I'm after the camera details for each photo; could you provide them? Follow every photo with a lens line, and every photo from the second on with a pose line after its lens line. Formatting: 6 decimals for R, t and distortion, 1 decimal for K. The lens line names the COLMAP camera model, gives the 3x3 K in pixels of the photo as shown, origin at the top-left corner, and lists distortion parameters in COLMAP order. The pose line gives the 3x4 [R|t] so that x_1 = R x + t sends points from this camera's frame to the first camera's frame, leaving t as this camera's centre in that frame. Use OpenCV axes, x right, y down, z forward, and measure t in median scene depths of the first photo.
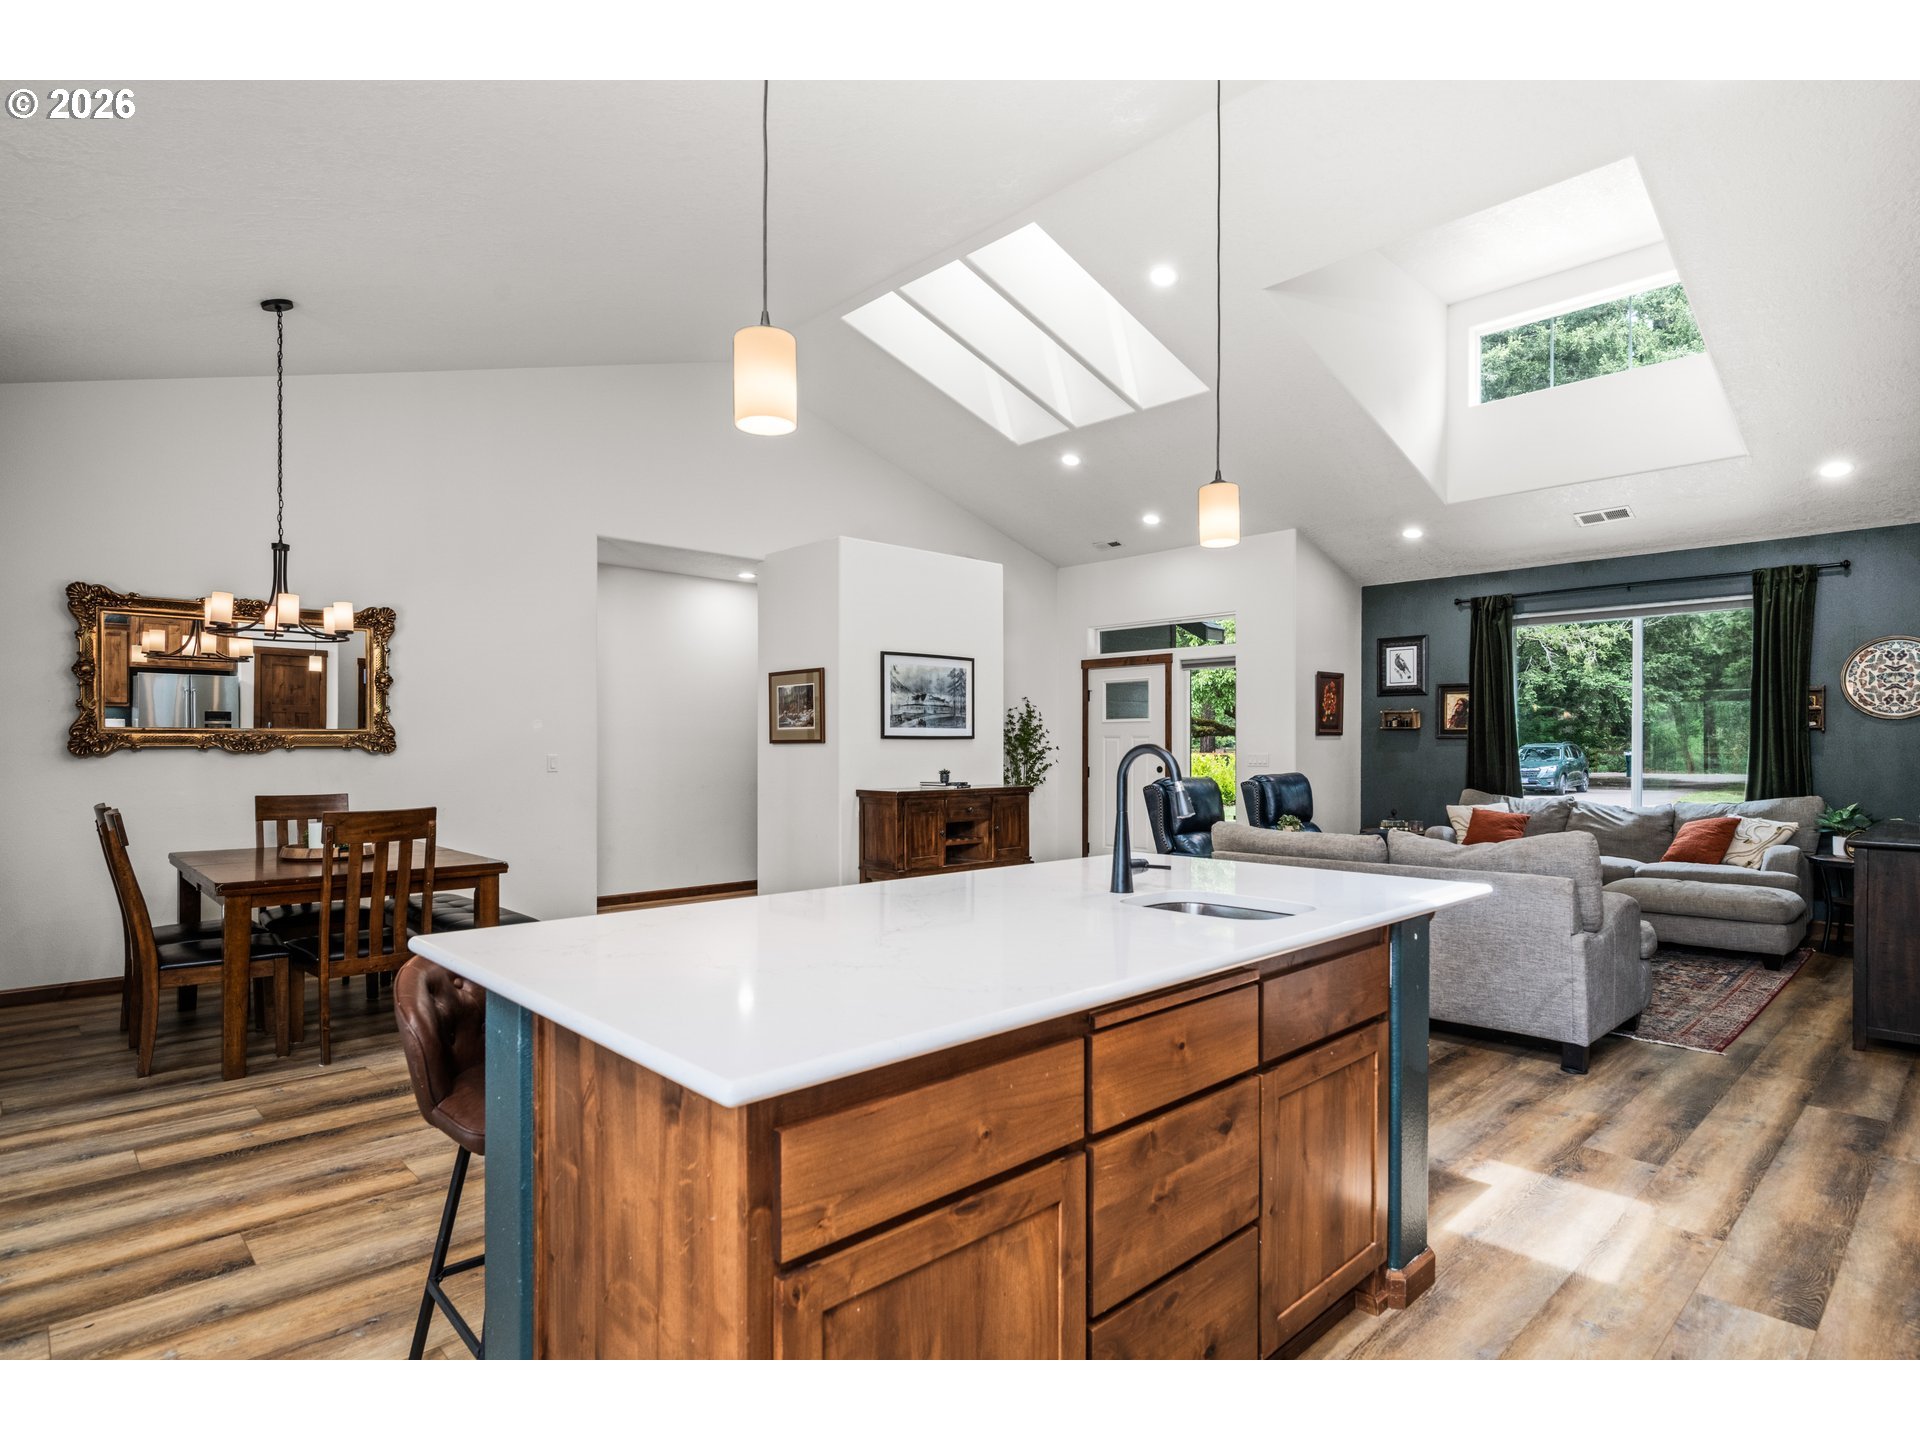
lens RADIAL K [[1010.3, 0, 961.7], [0, 1010.3, 734.7], [0, 0, 1]] dist [-0.006418, -0.001063]
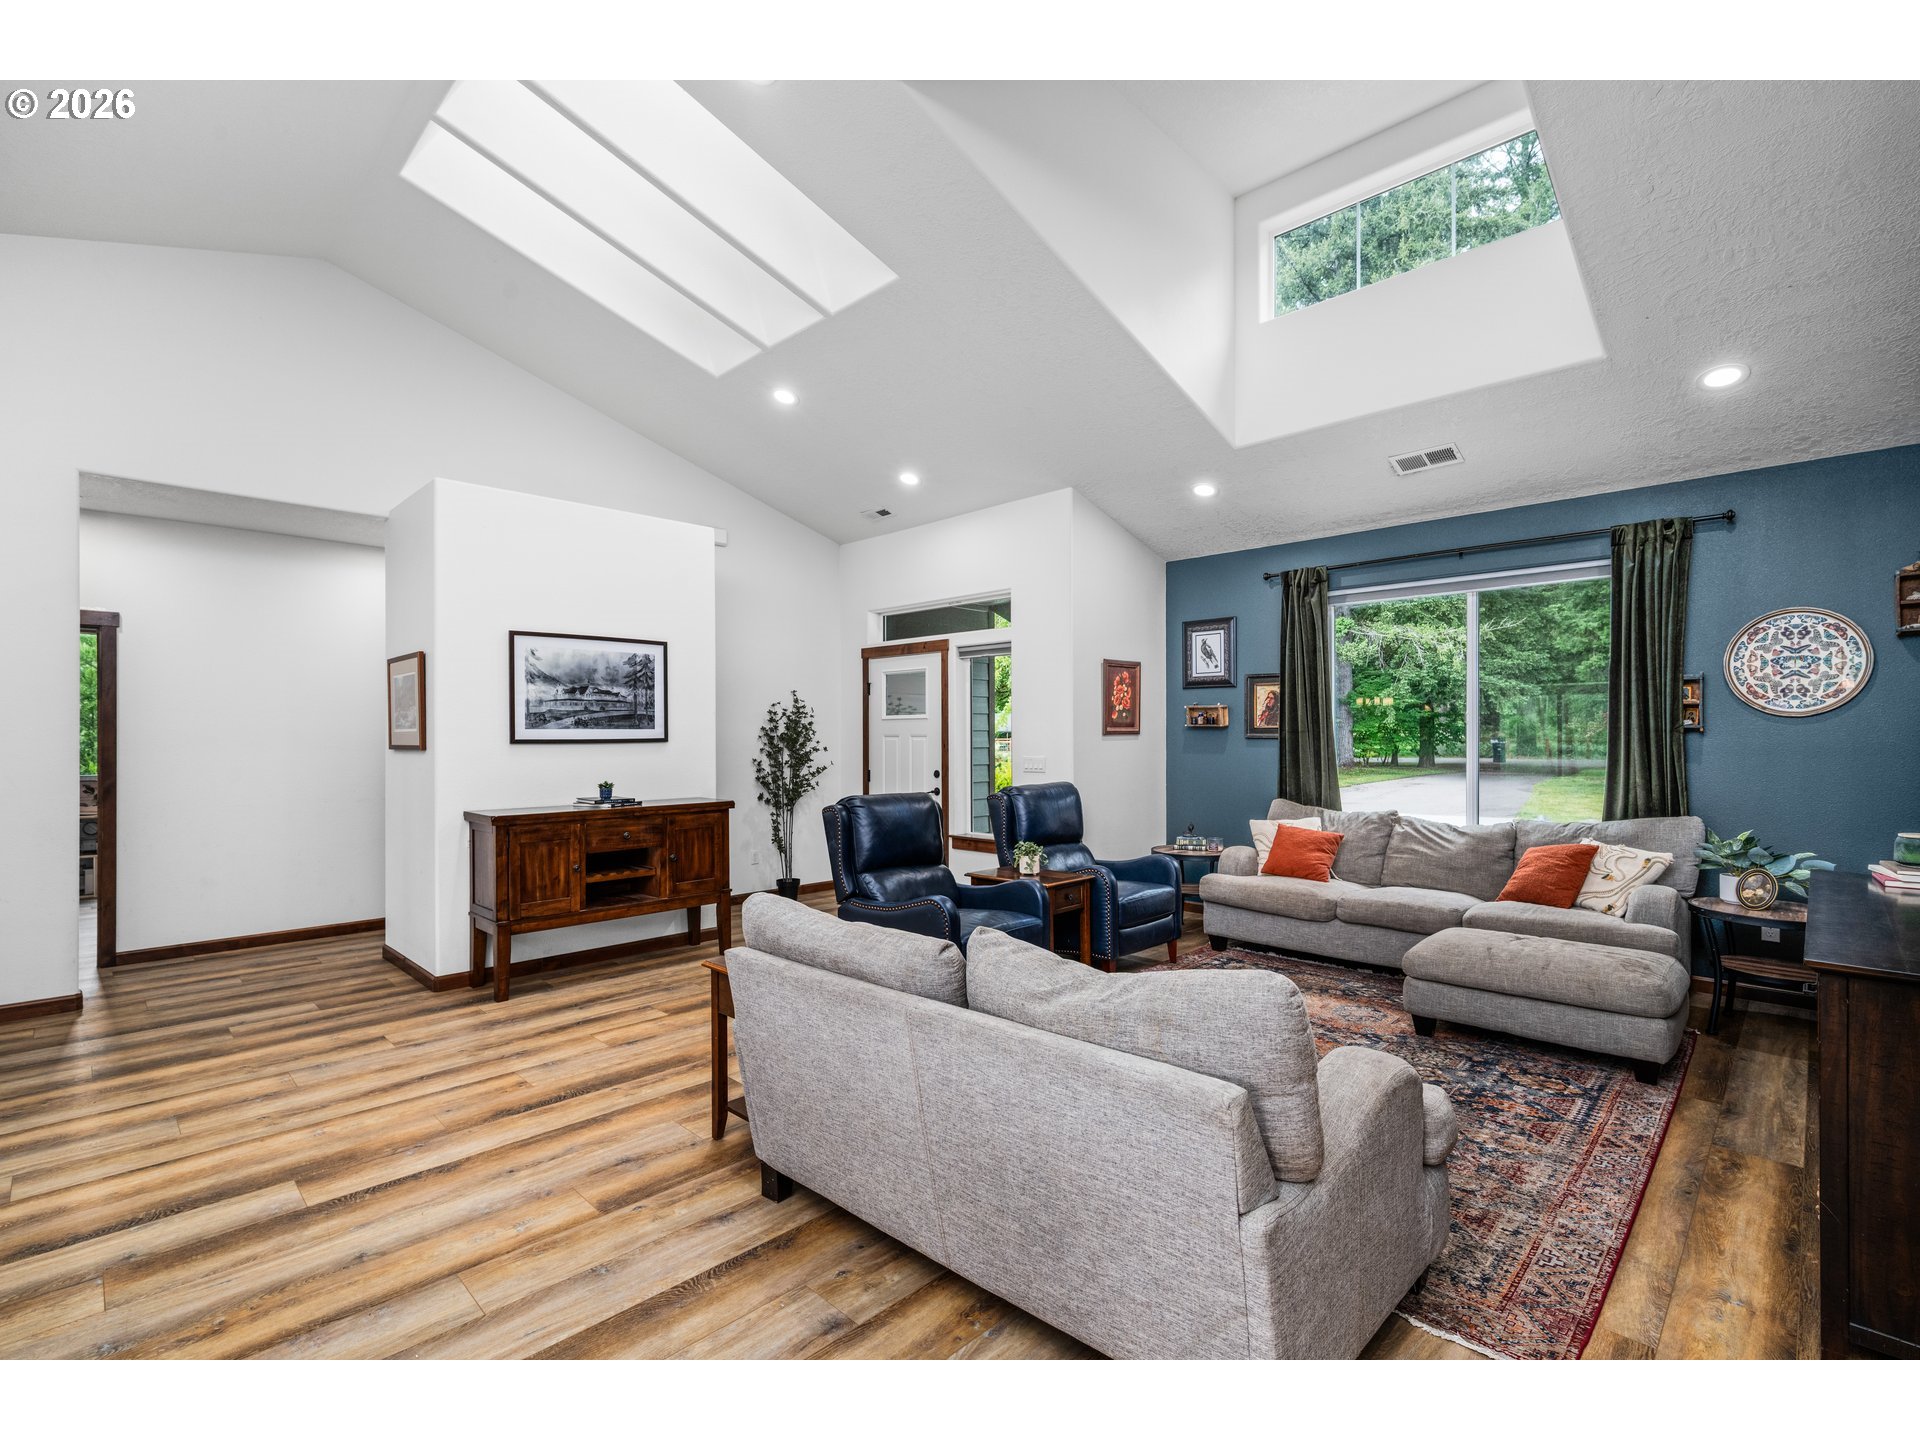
lens RADIAL K [[883.6, 0, 960.0], [0, 883.6, 720.0], [0, 0, 1]] dist [-0.001342, -0.000465]
pose [[0.999291, -0.002589, 0.037553, 0.230347], [0.002795, 0.999981, -0.005427, -0.009464], [-0.037539, 0.005528, 0.999280, 0.302056]]
